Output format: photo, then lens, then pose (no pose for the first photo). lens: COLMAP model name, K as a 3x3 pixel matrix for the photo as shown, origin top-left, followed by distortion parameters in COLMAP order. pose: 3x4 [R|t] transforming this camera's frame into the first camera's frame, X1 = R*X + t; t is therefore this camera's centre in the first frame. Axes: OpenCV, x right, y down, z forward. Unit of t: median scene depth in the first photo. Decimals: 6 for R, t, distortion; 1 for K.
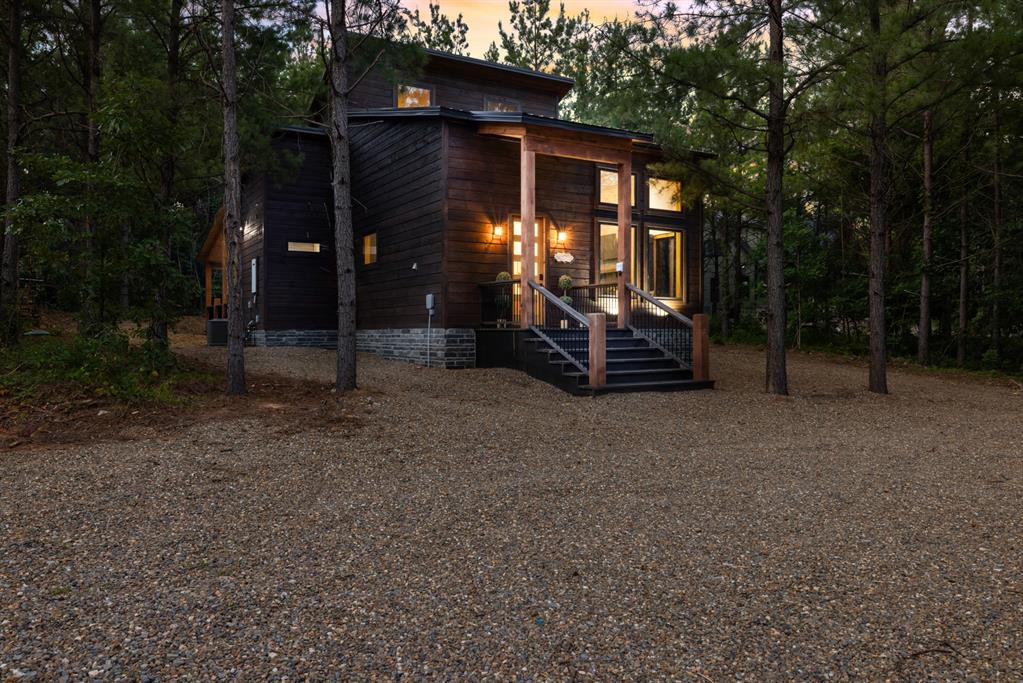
lens RADIAL K [[733.9, 0, 511.6], [0, 733.9, 342.5], [0, 0, 1]] dist [-0.002025, 0.000694]
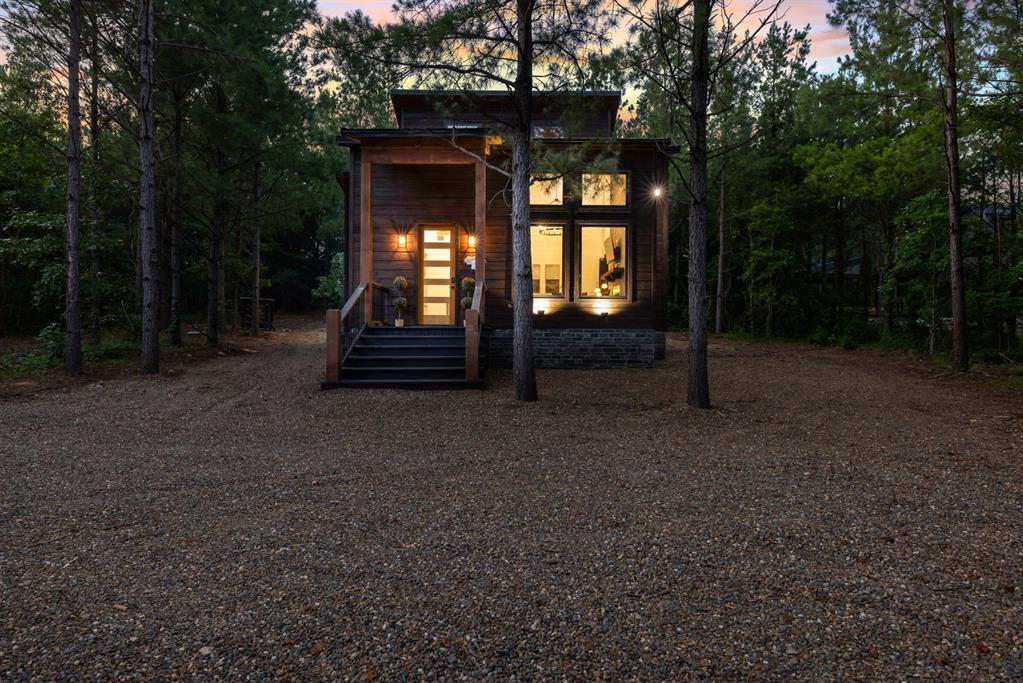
lens RADIAL K [[597.2, 0, 511.5], [0, 597.2, 337.3], [0, 0, 1]] dist [0.004583, 0.000668]
pose [[0.870455, 0.004362, -0.492230, 0.533809], [-0.011934, 0.999854, -0.012244, 0.003504], [0.492104, 0.016532, 0.870379, 0.285207]]
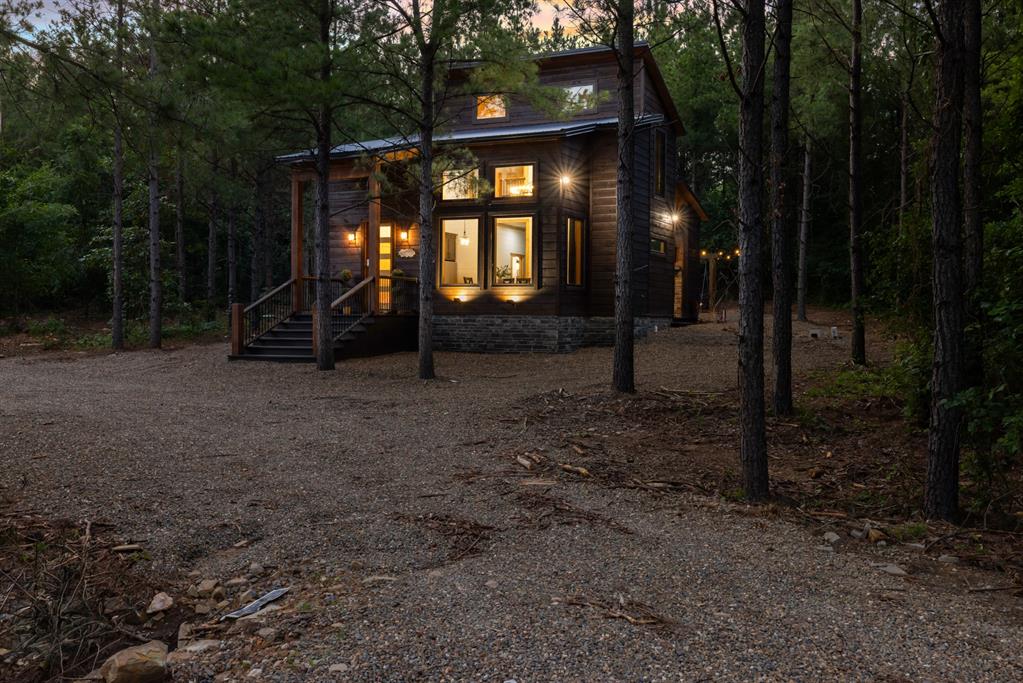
lens RADIAL K [[983.2, 0, 511.6], [0, 983.2, 343.3], [0, 0, 1]] dist [0.002544, 0.000000]
pose [[0.561915, 0.028544, -0.826702, 1.438225], [-0.018149, 0.999589, 0.022178, -0.011314], [0.826996, 0.002542, 0.562203, 0.266888]]
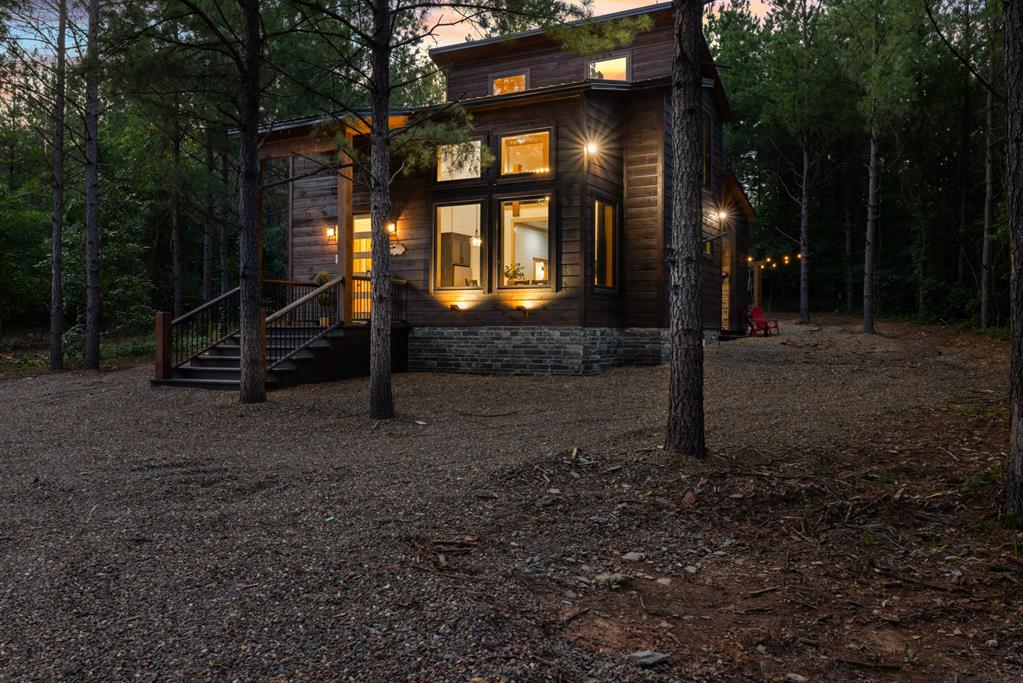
lens RADIAL K [[827.4, 0, 508.1], [0, 827.4, 336.3], [0, 0, 1]] dist [0.006072, 0.001638]
pose [[0.511951, 0.006452, -0.858991, 1.036275], [-0.013374, 0.999910, -0.000460, -0.008100], [0.858911, 0.011724, 0.511991, 0.587660]]
